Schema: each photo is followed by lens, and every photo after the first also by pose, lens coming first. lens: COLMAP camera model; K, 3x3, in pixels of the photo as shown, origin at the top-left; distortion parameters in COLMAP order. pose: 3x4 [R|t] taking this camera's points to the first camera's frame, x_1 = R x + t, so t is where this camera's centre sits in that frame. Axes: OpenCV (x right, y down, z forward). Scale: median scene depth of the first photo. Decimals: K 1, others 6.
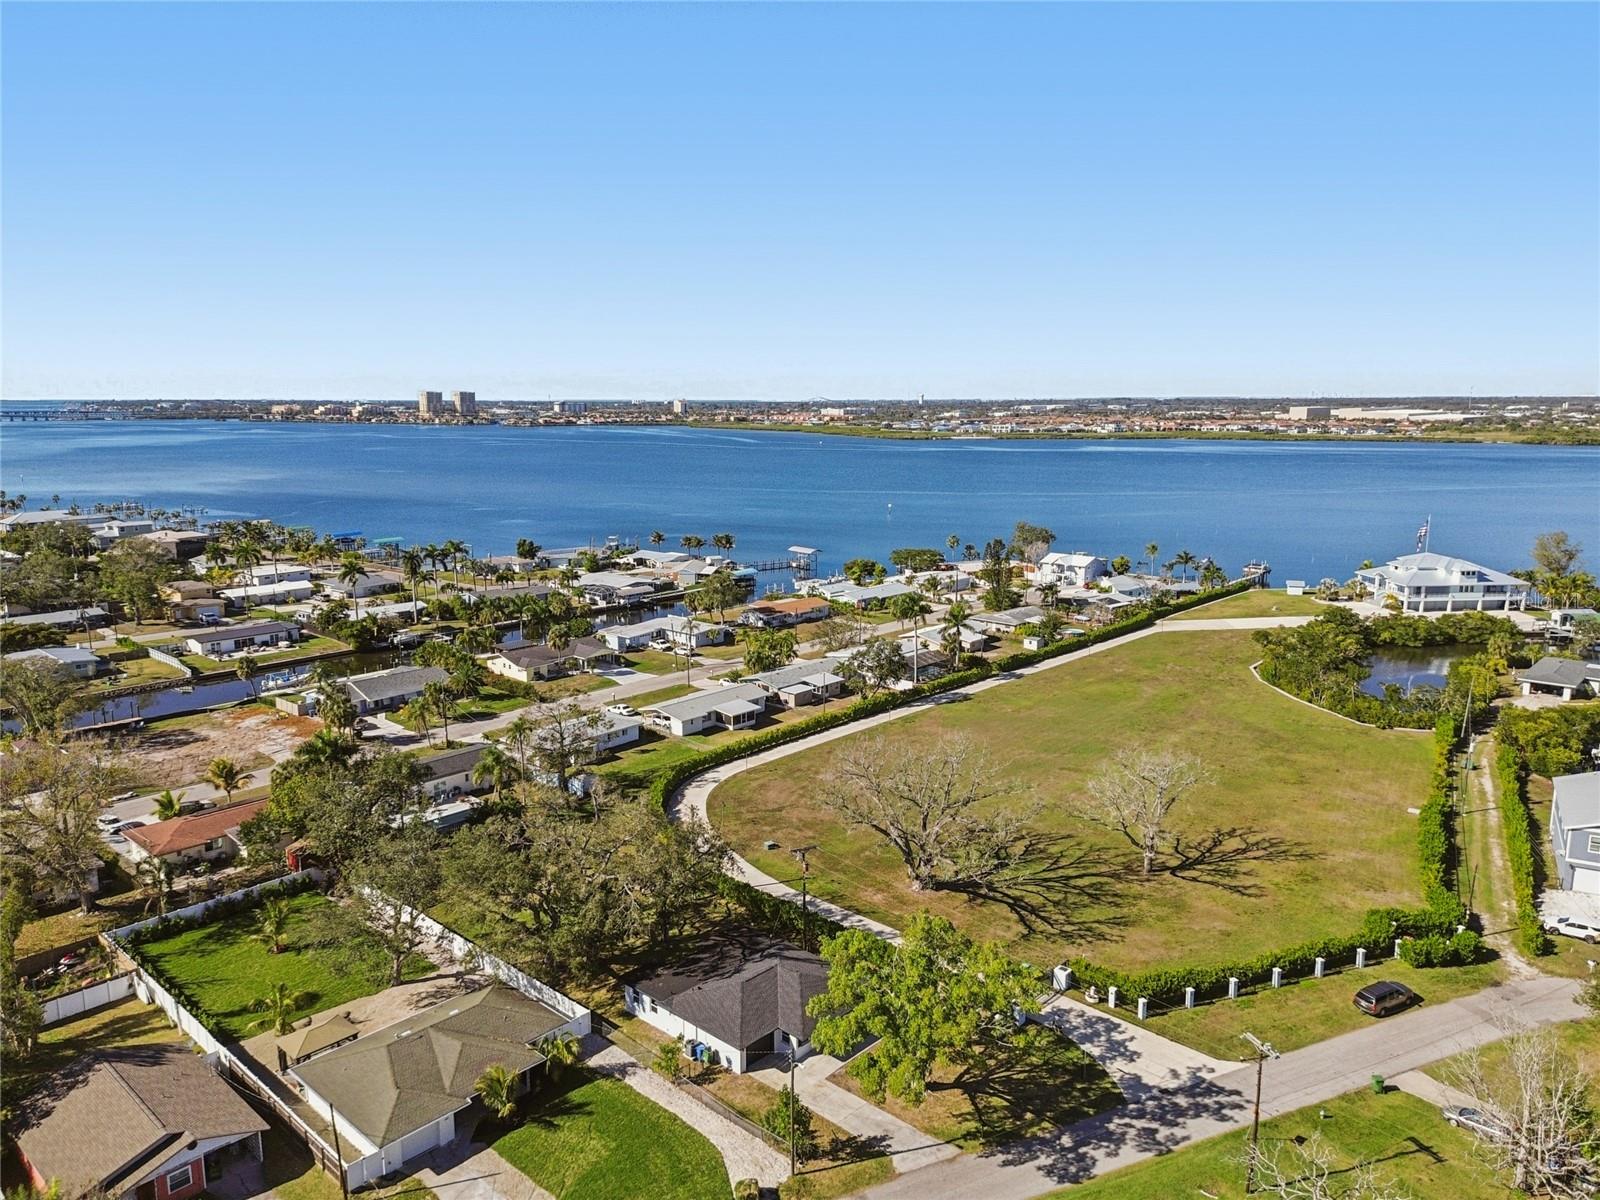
lens RADIAL K [[1135.2, 0, 797.7], [0, 1135.2, 598.1], [0, 0, 1]] dist [0.080720, -0.087109]
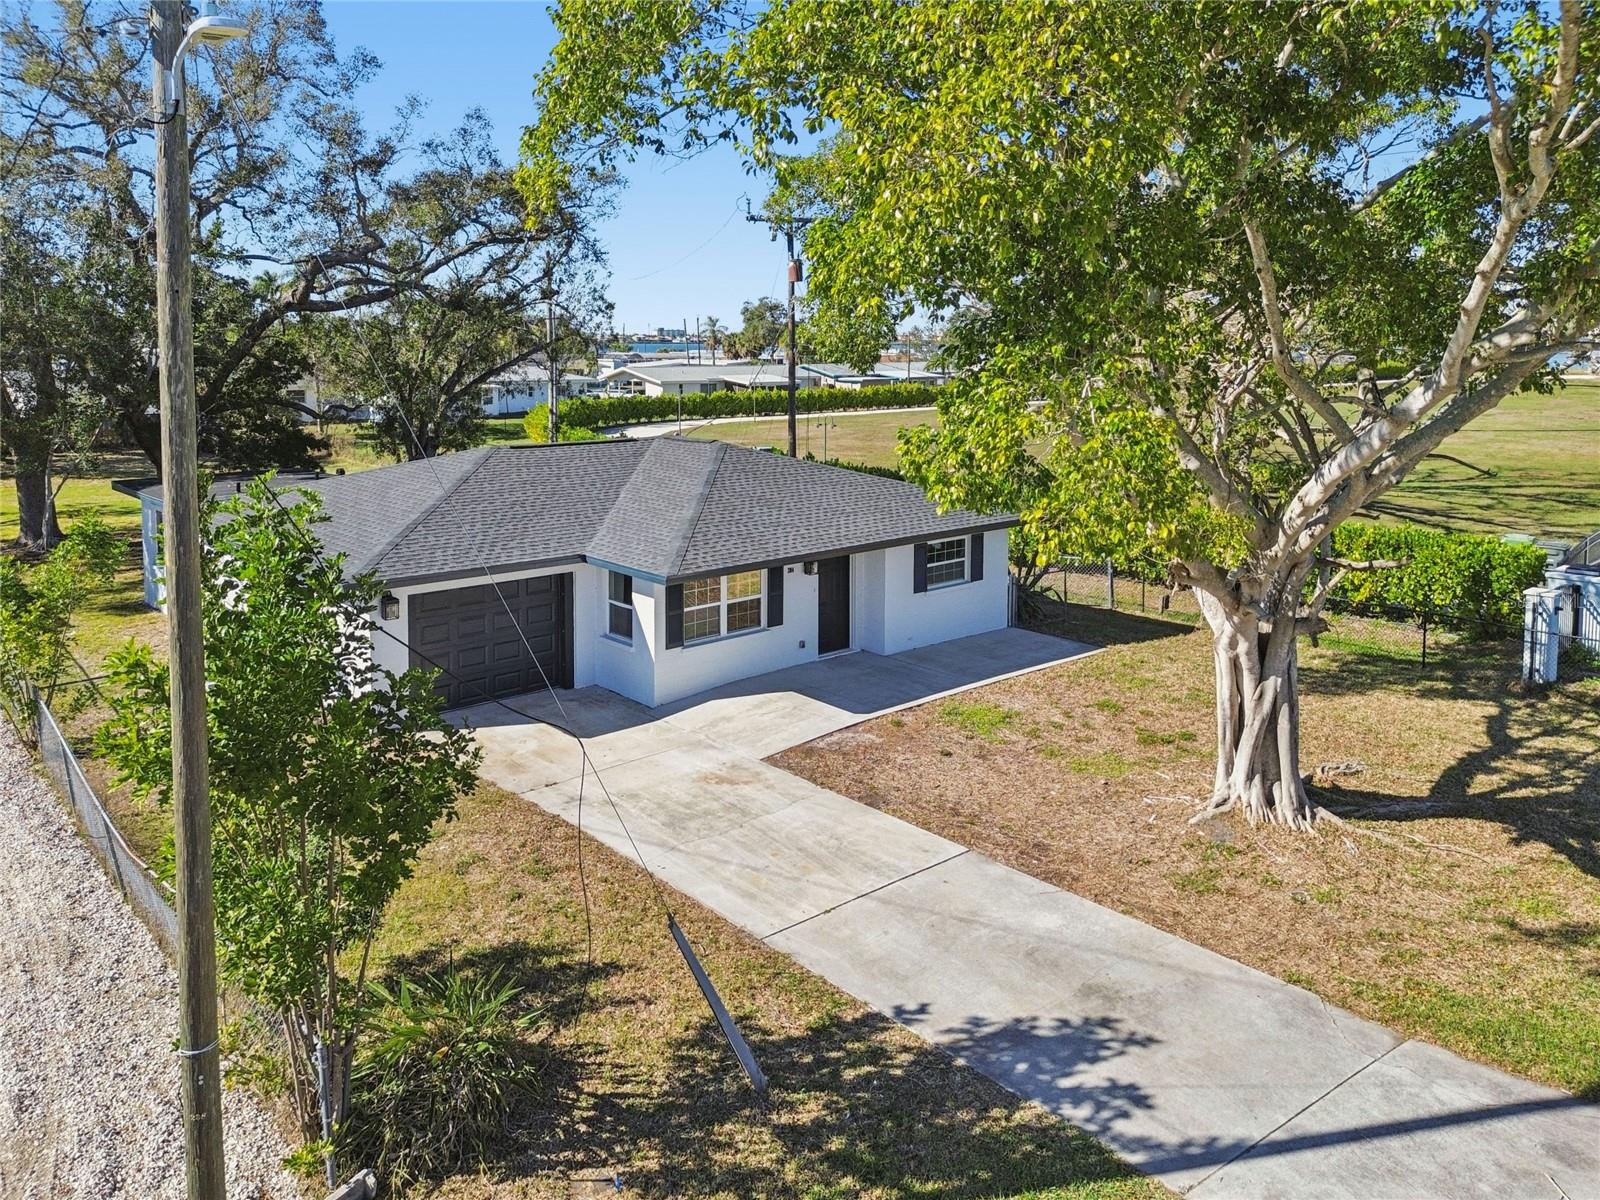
lens RADIAL K [[1158.2, 0, 800.0], [0, 1158.2, 600.0], [0, 0, 1]] dist [0.050975, -0.045485]
pose [[0.995869, 0.024988, -0.087297, 0.039016], [-0.021298, 0.998850, 0.042953, 0.309821], [0.088270, -0.040917, 0.995256, 0.647719]]
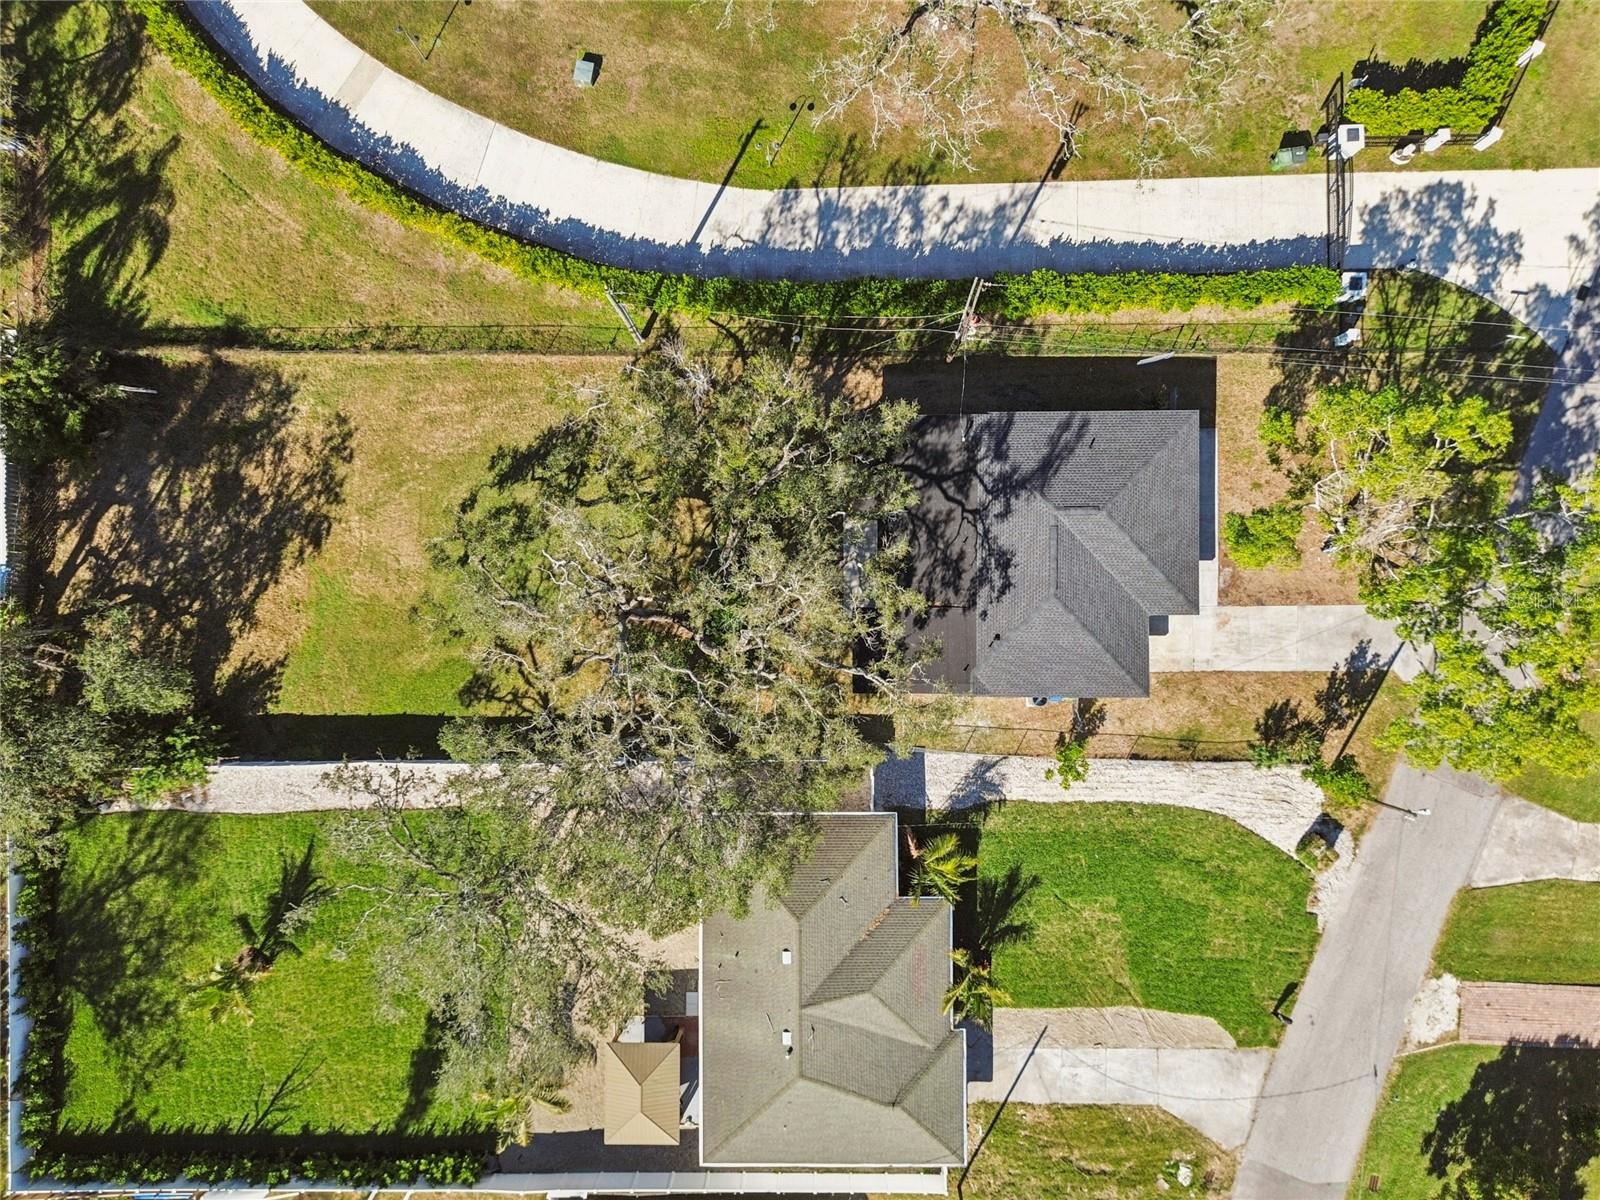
lens RADIAL K [[1135.2, 0, 797.7], [0, 1135.2, 598.1], [0, 0, 1]] dist [0.080720, -0.087109]
pose [[0.730672, -0.682727, -0.001526, -0.129808], [0.132032, 0.139111, 0.981435, -0.246365], [-0.669840, -0.717309, 0.191787, 0.846665]]
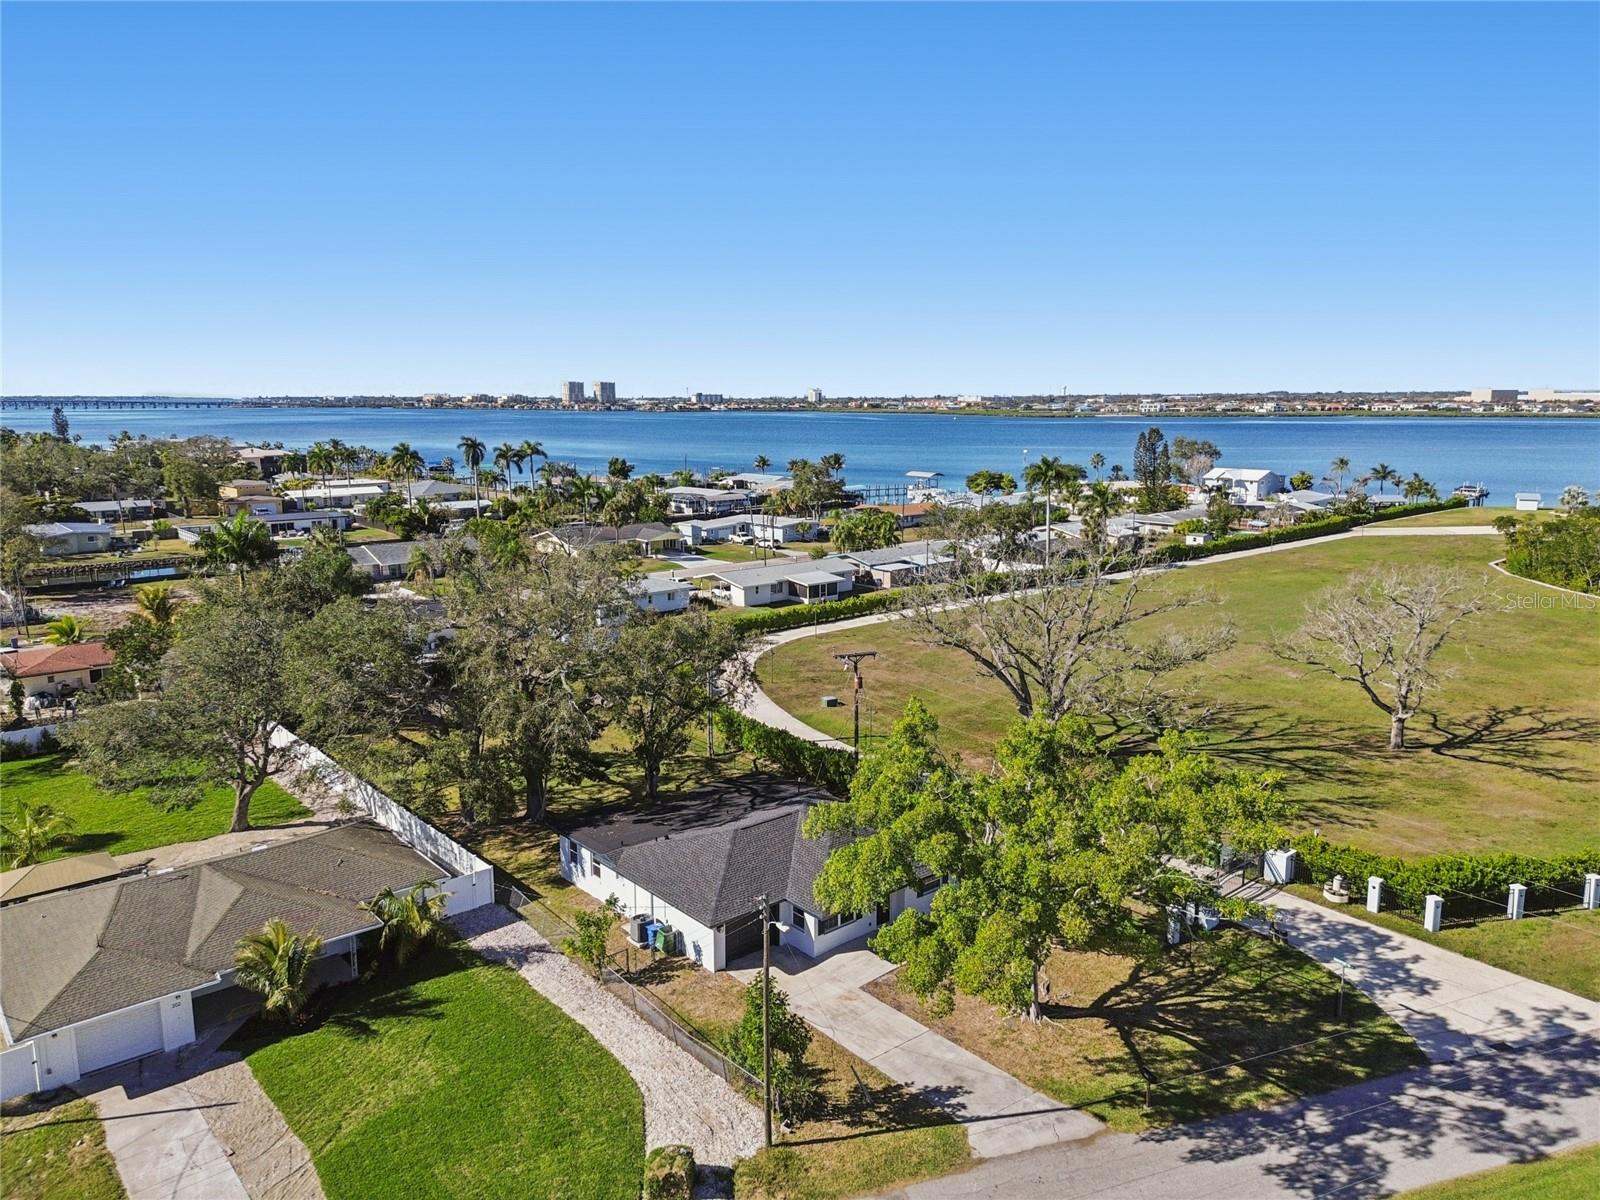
lens RADIAL K [[1131.7, 0, 804.2], [0, 1131.7, 600.1], [0, 0, 1]] dist [0.079702, -0.082848]
pose [[0.993541, 0.020025, -0.111689, 0.045653], [-0.019803, 0.999799, 0.003103, 0.183163], [0.111729, -0.000872, 0.993738, 0.353575]]
